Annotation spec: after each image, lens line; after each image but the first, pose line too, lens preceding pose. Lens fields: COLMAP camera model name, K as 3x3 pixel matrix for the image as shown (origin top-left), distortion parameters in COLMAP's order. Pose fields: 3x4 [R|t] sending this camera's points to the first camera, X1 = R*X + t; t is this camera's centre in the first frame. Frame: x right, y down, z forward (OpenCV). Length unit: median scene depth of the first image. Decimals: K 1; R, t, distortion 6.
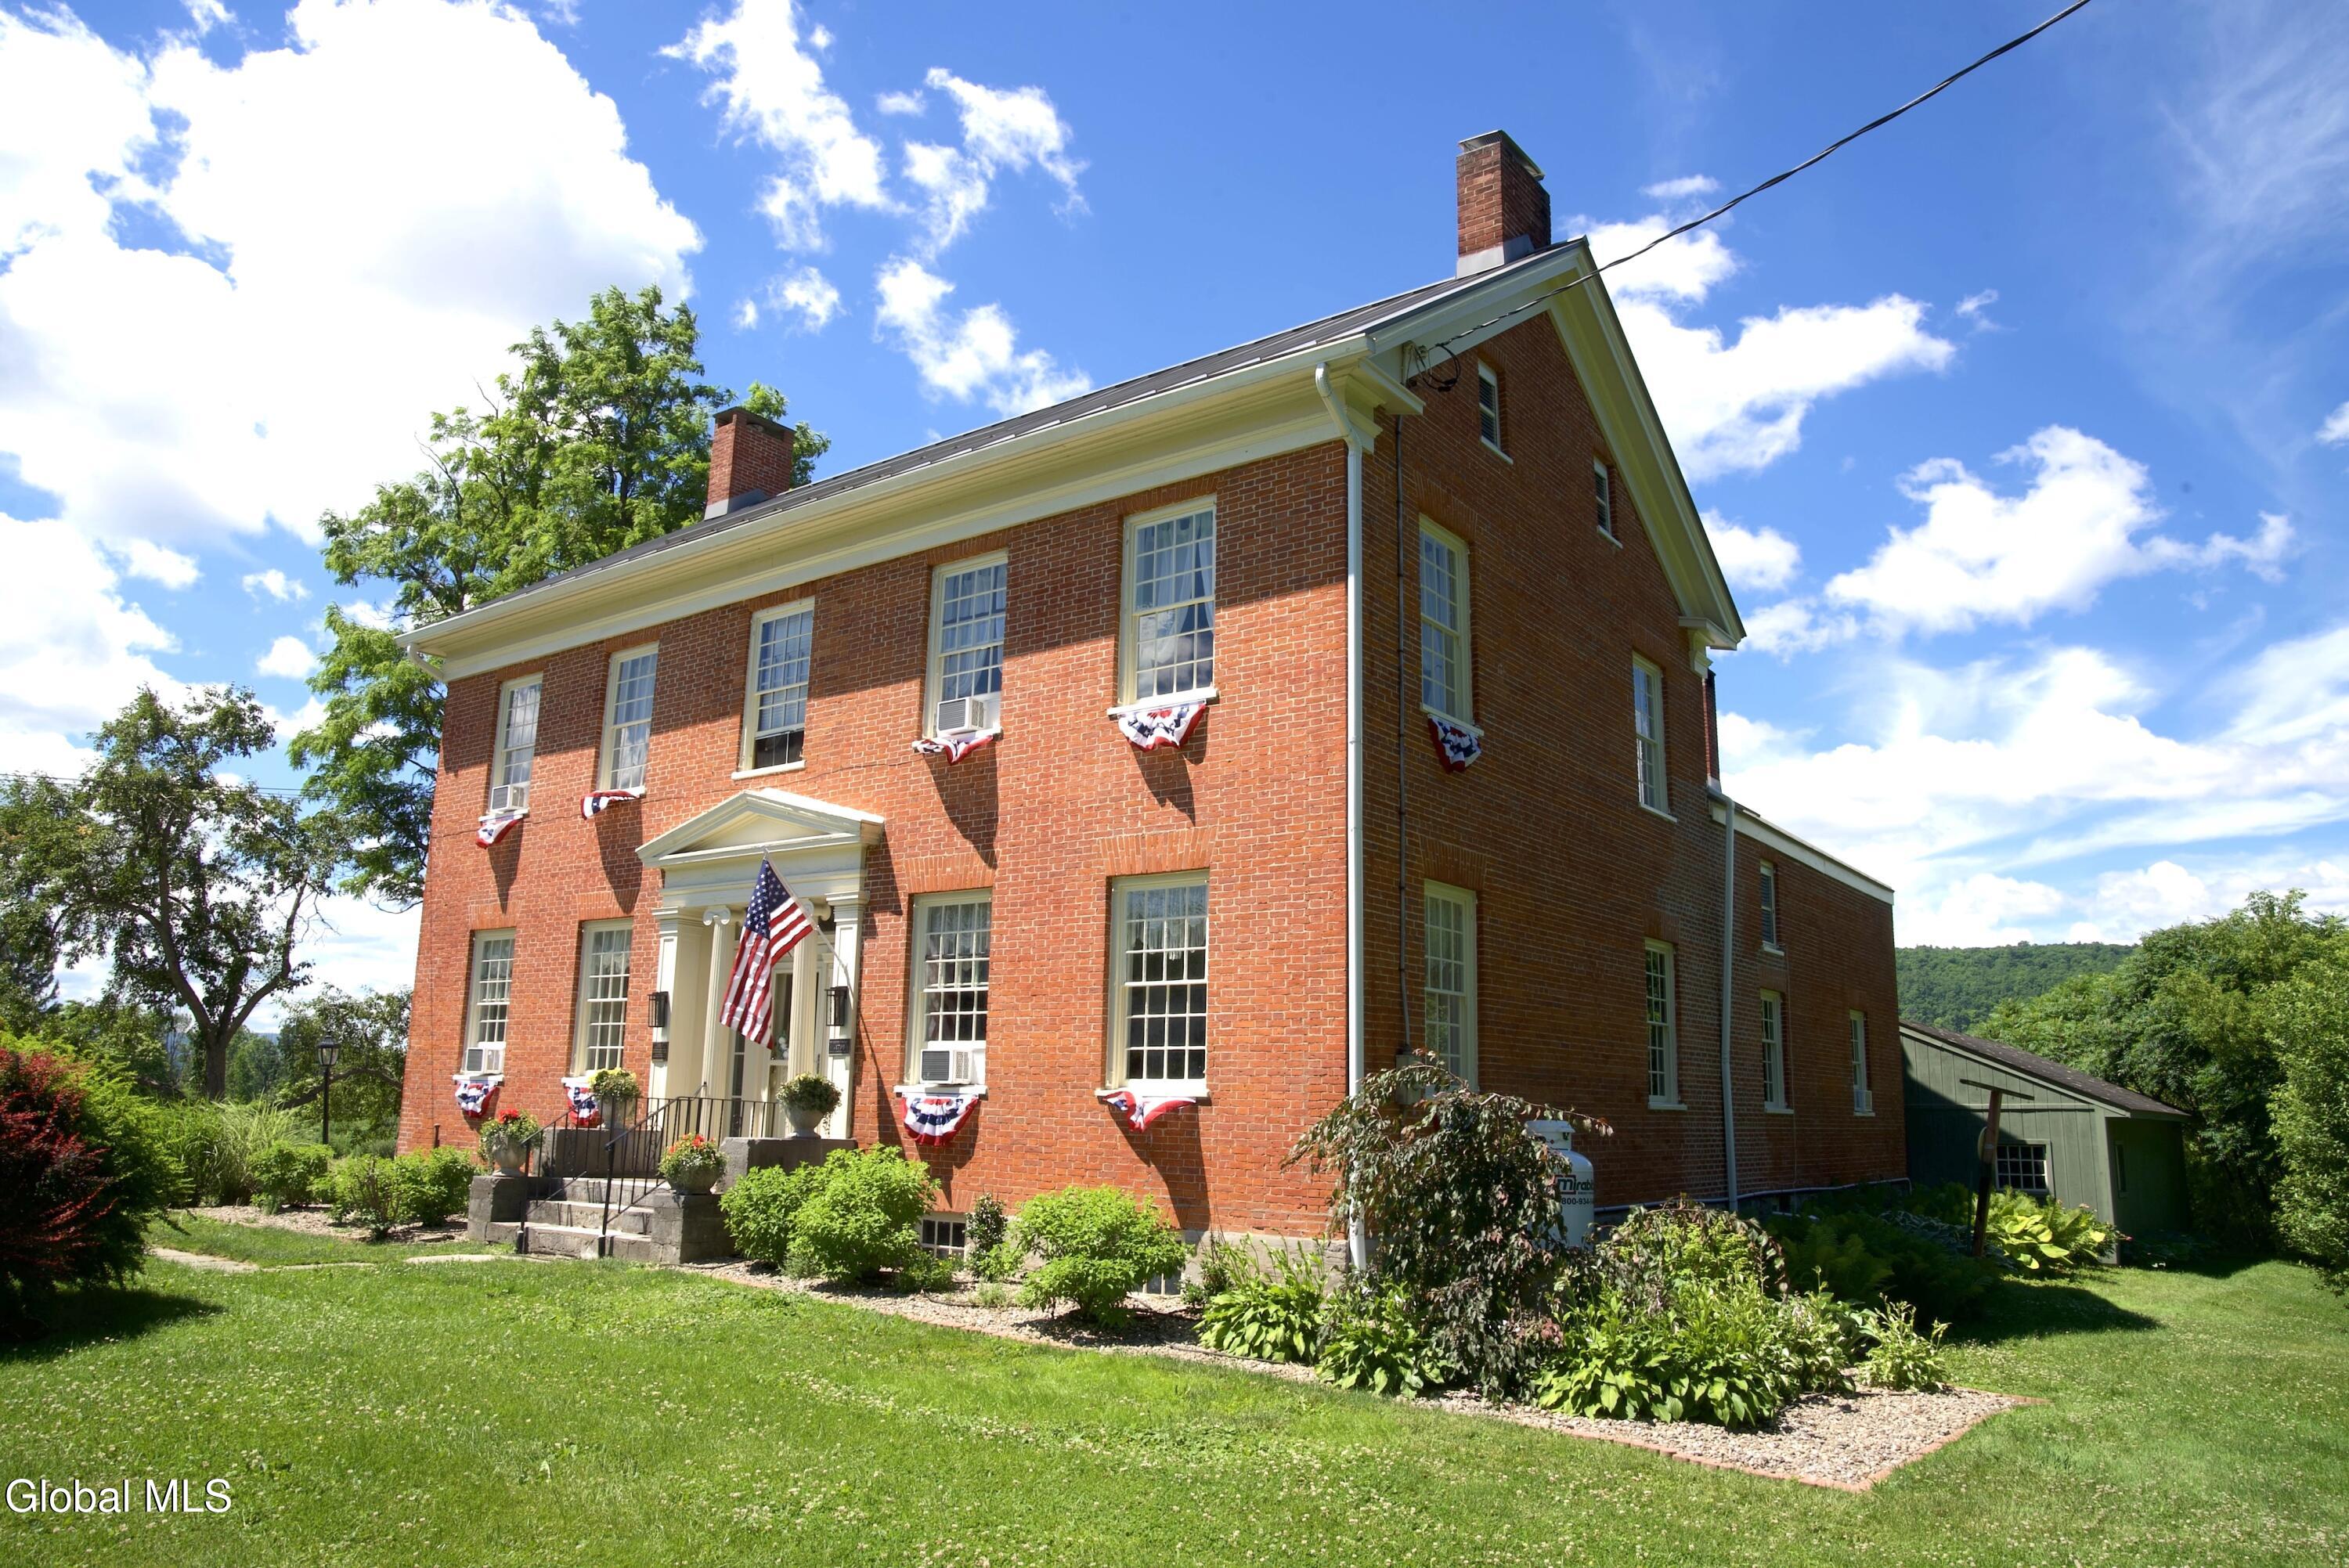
lens RADIAL K [[1622.5, 0, 1174.5], [0, 1622.5, 784.0], [0, 0, 1]] dist [-0.133594, 0.099111]
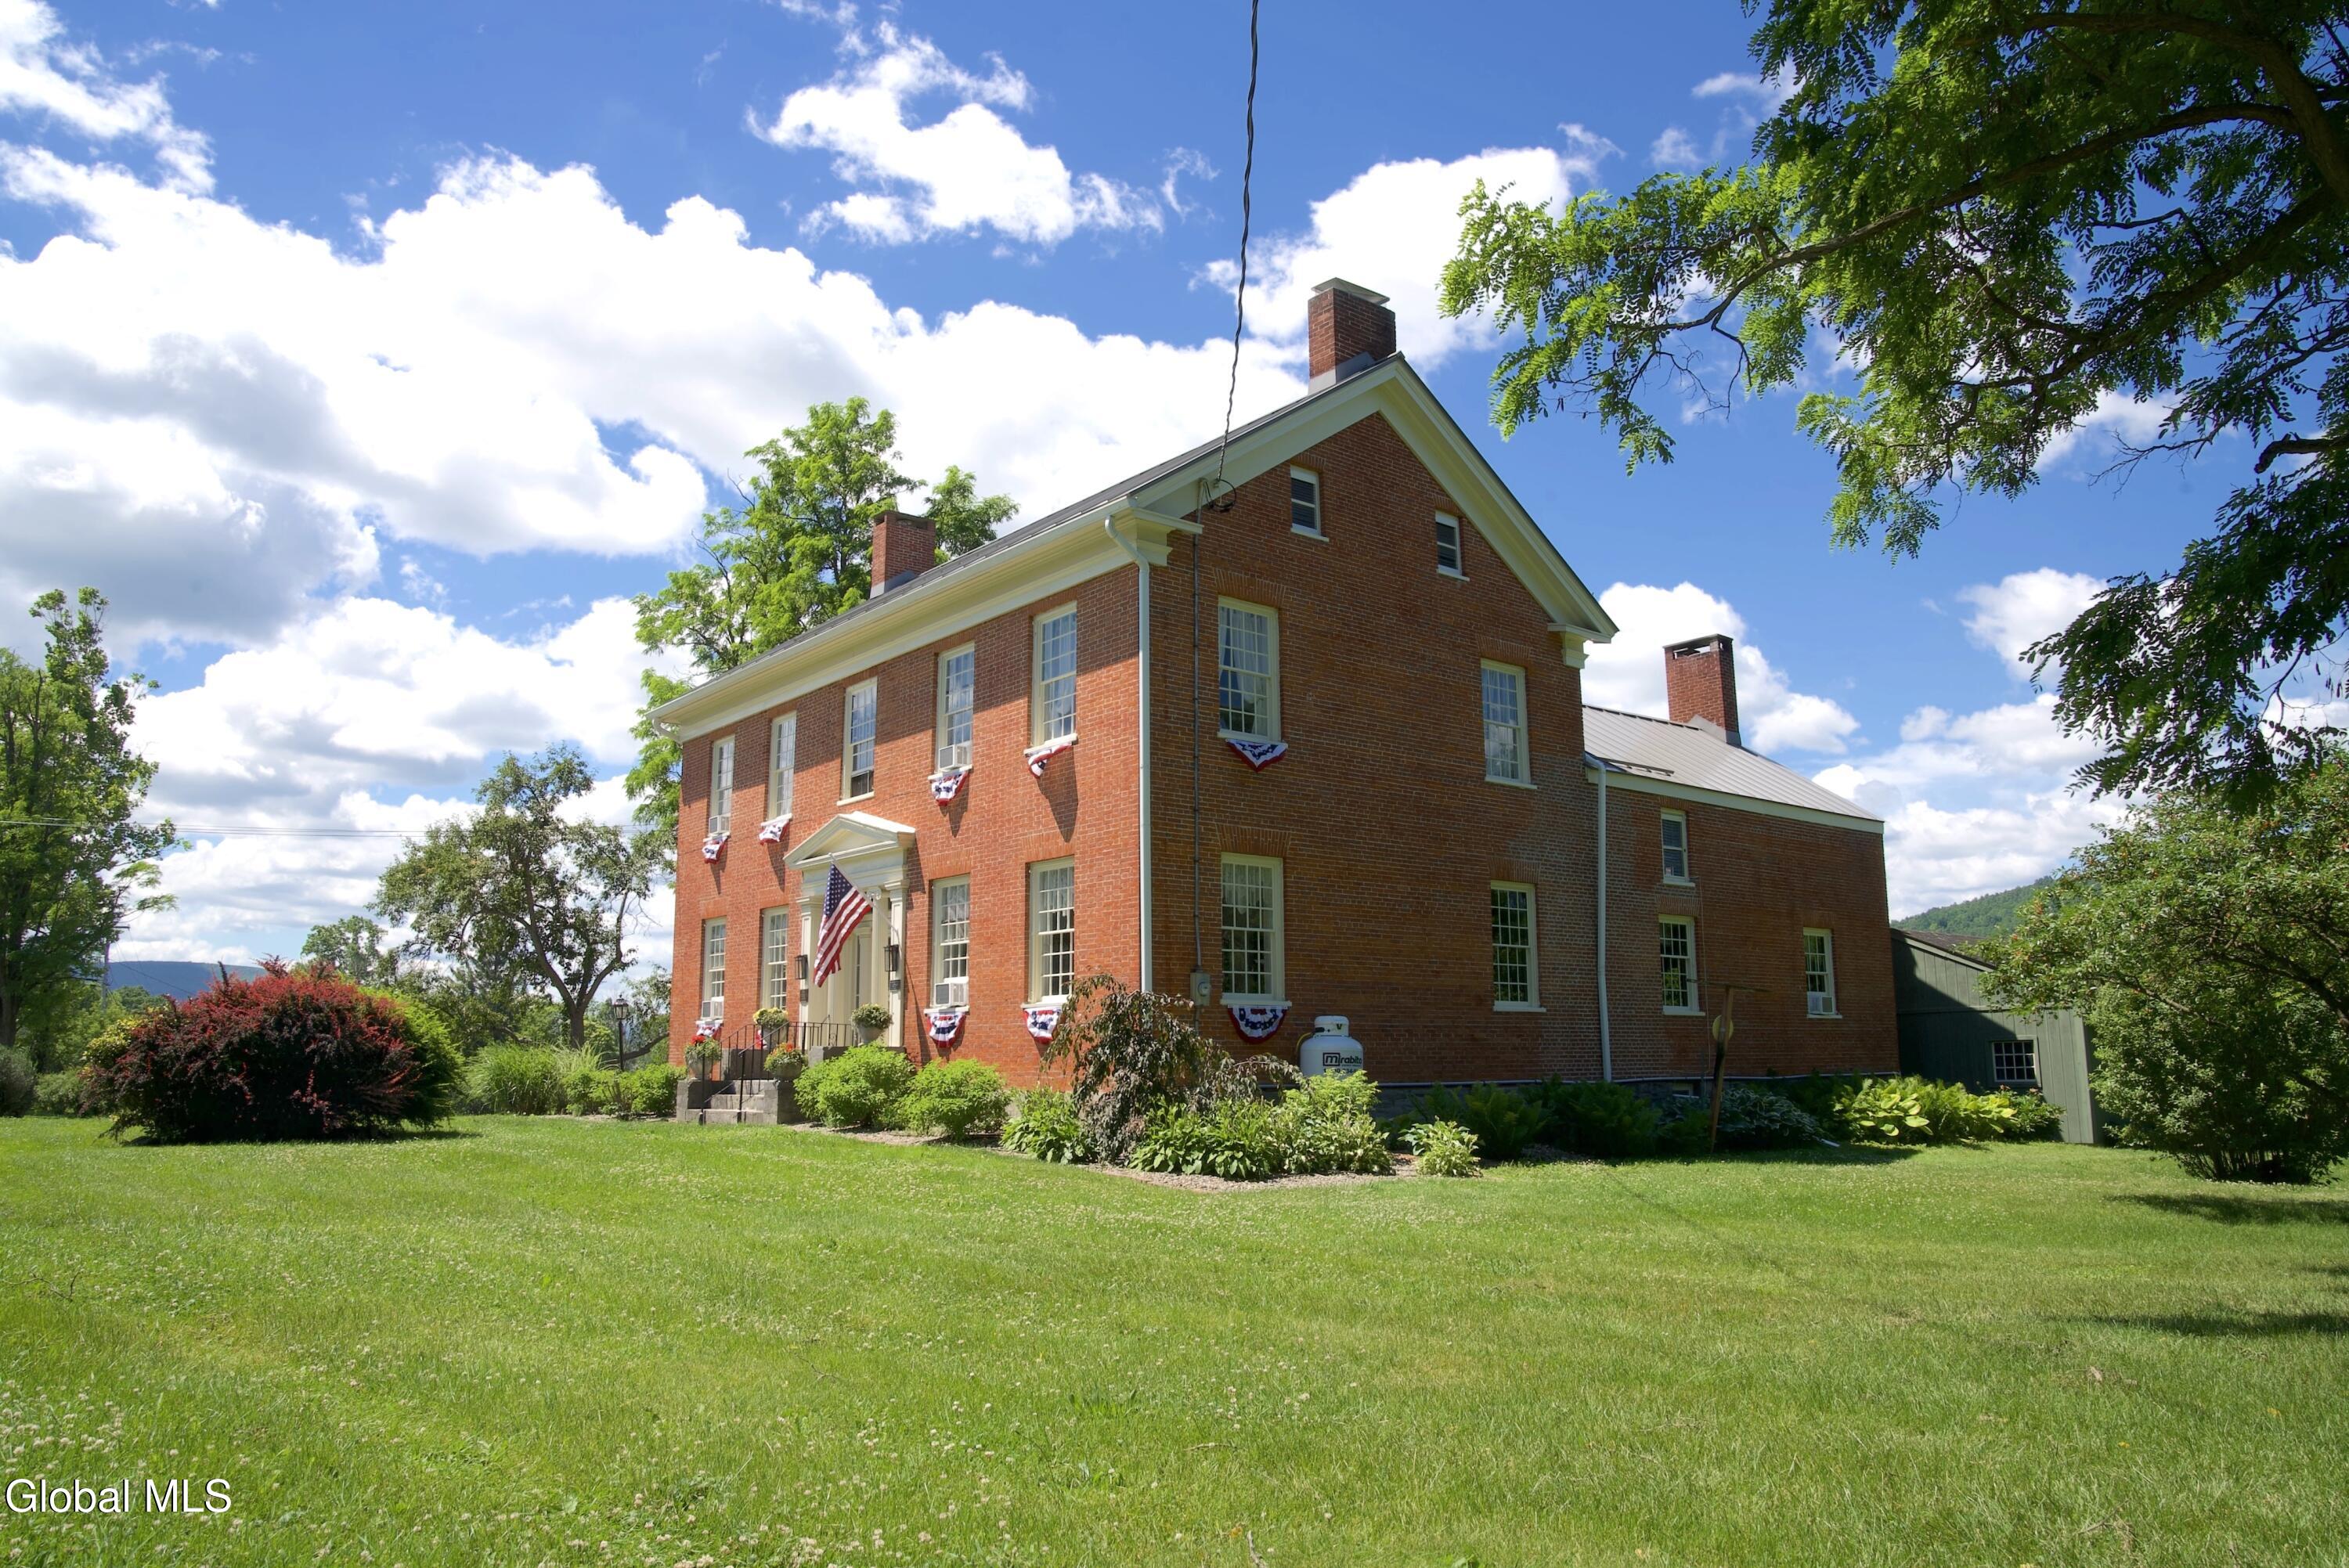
lens RADIAL K [[1622.5, 0, 1174.5], [0, 1622.5, 784.0], [0, 0, 1]] dist [-0.133594, 0.099111]
pose [[0.970101, -0.068575, -0.232814, 0.388857], [0.074661, 0.997057, 0.017418, -0.027521], [0.230934, -0.034280, 0.972365, -0.369364]]
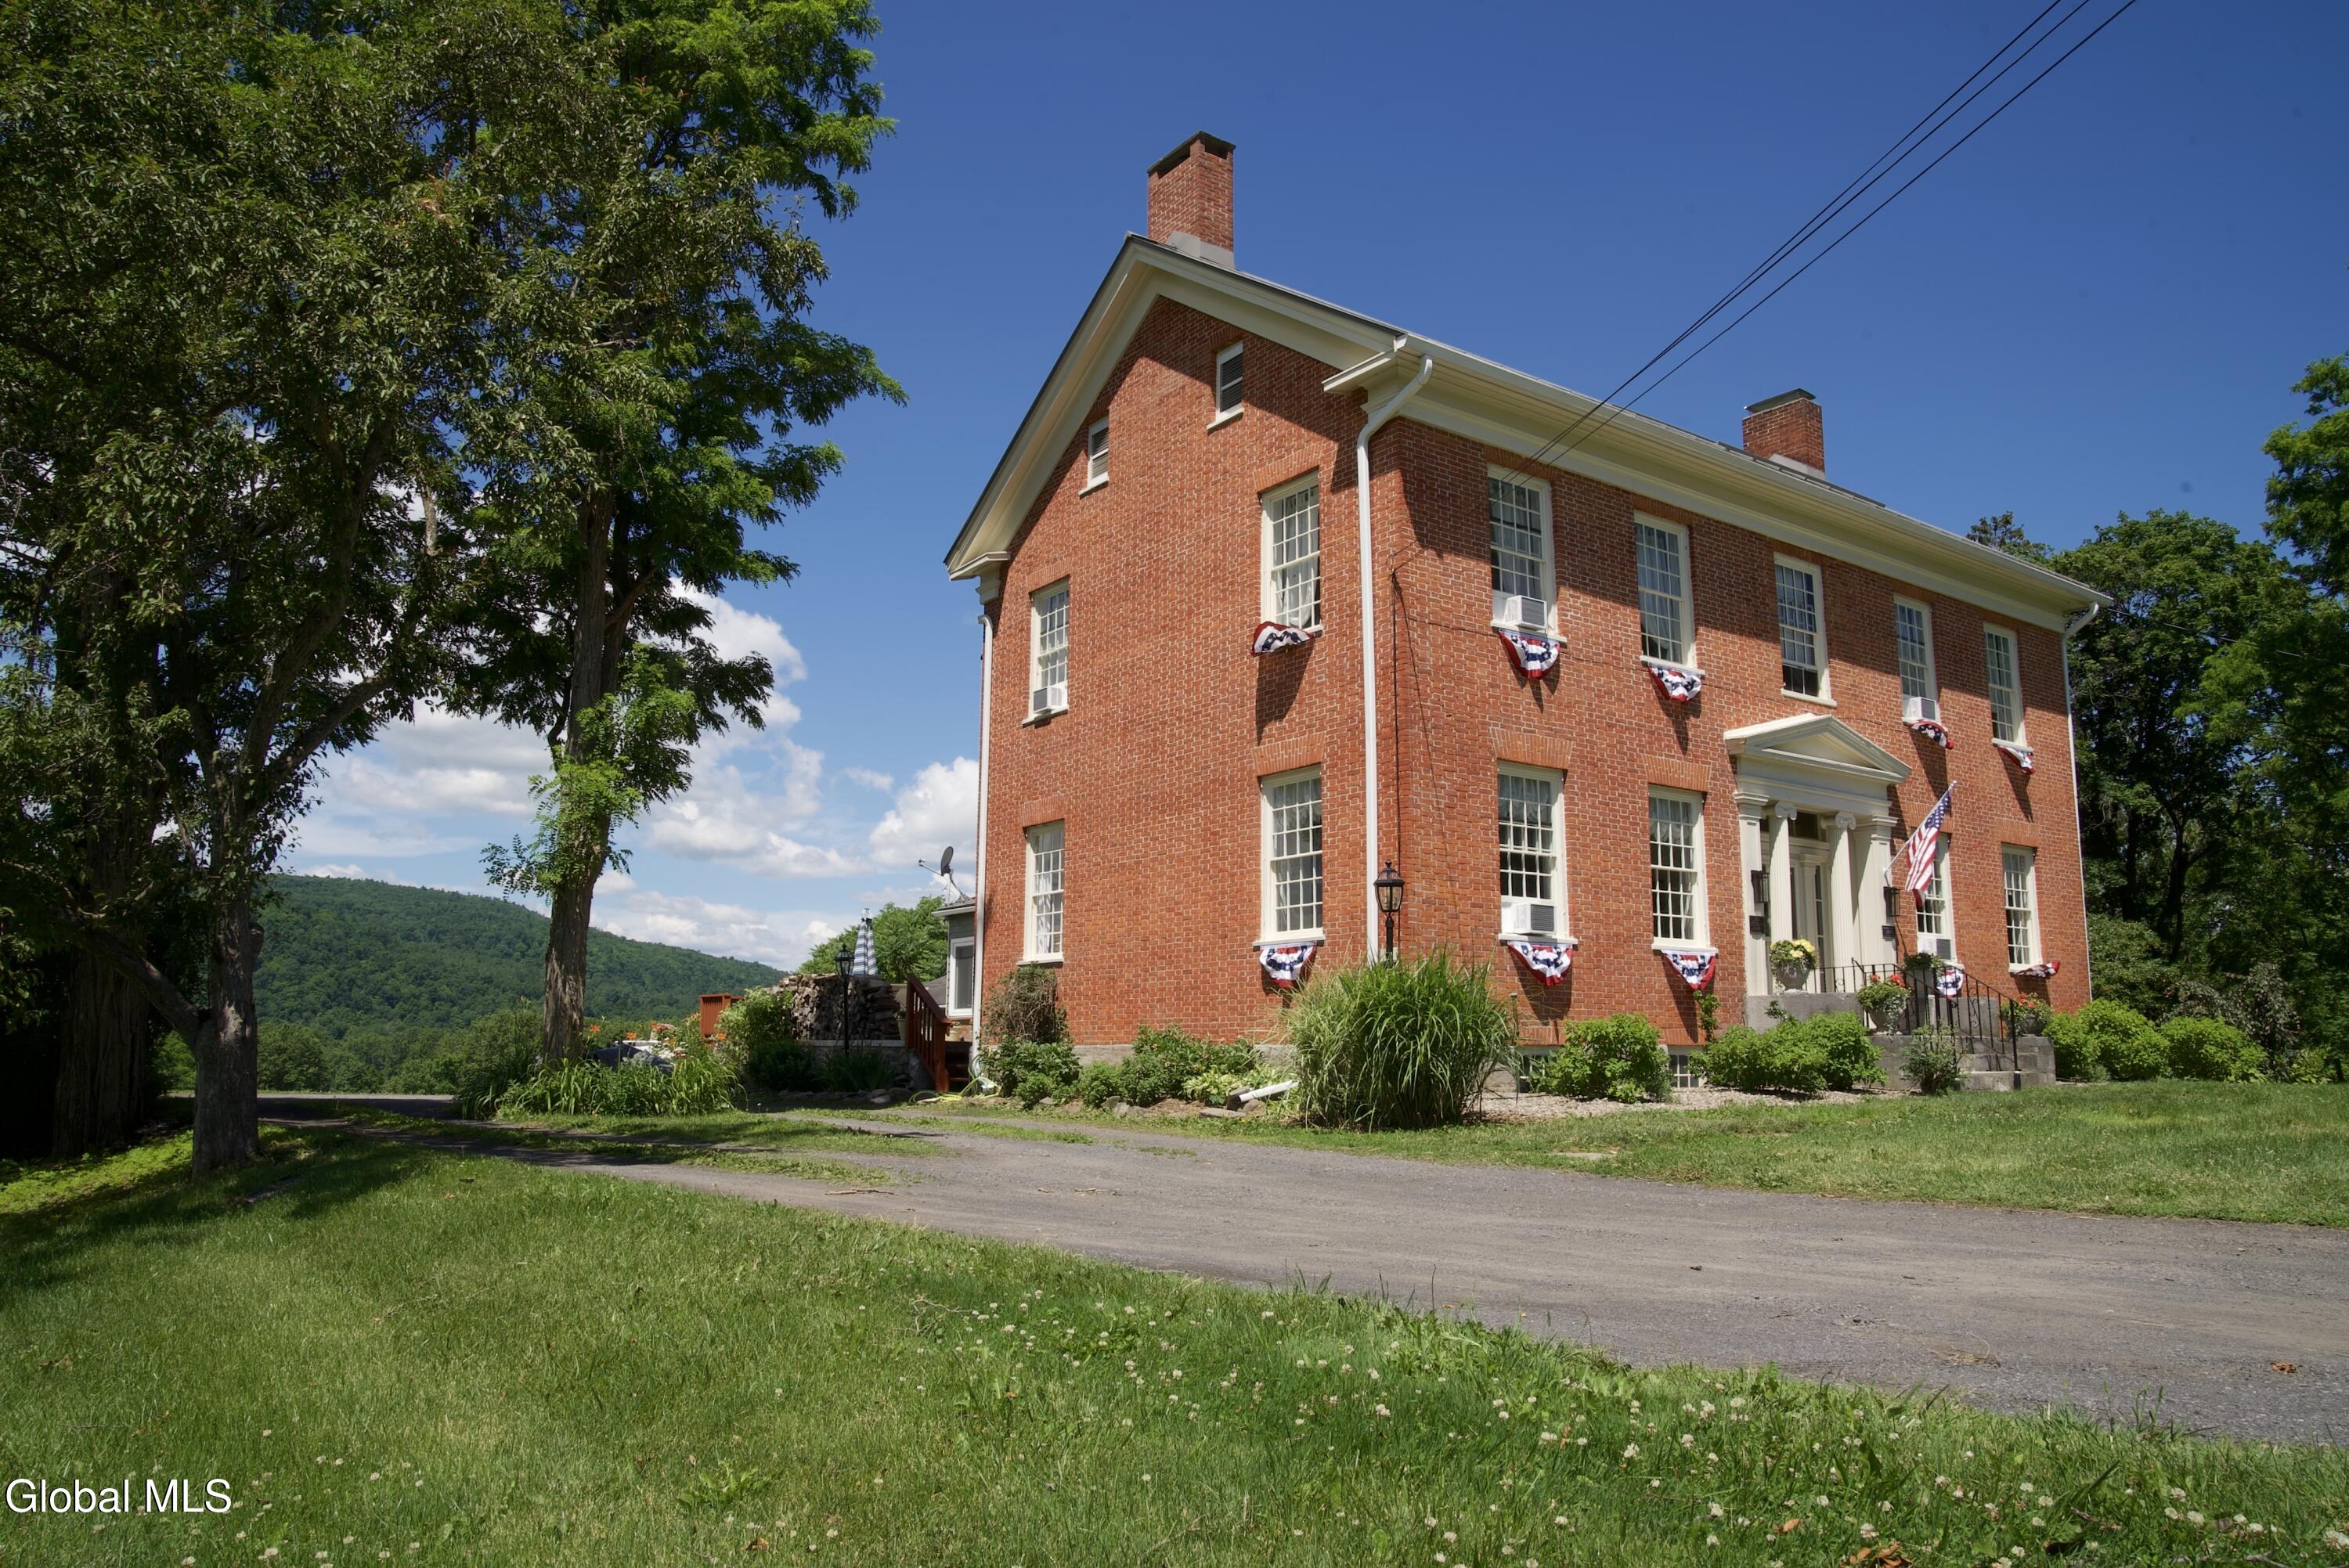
lens RADIAL K [[1622.5, 0, 1174.5], [0, 1622.5, 784.0], [0, 0, 1]] dist [-0.133594, 0.099111]
pose [[0.313710, 0.133065, 0.940149, -1.614308], [-0.195657, 0.977942, -0.073127, 0.250026], [-0.929142, -0.161006, 0.332826, 1.102041]]
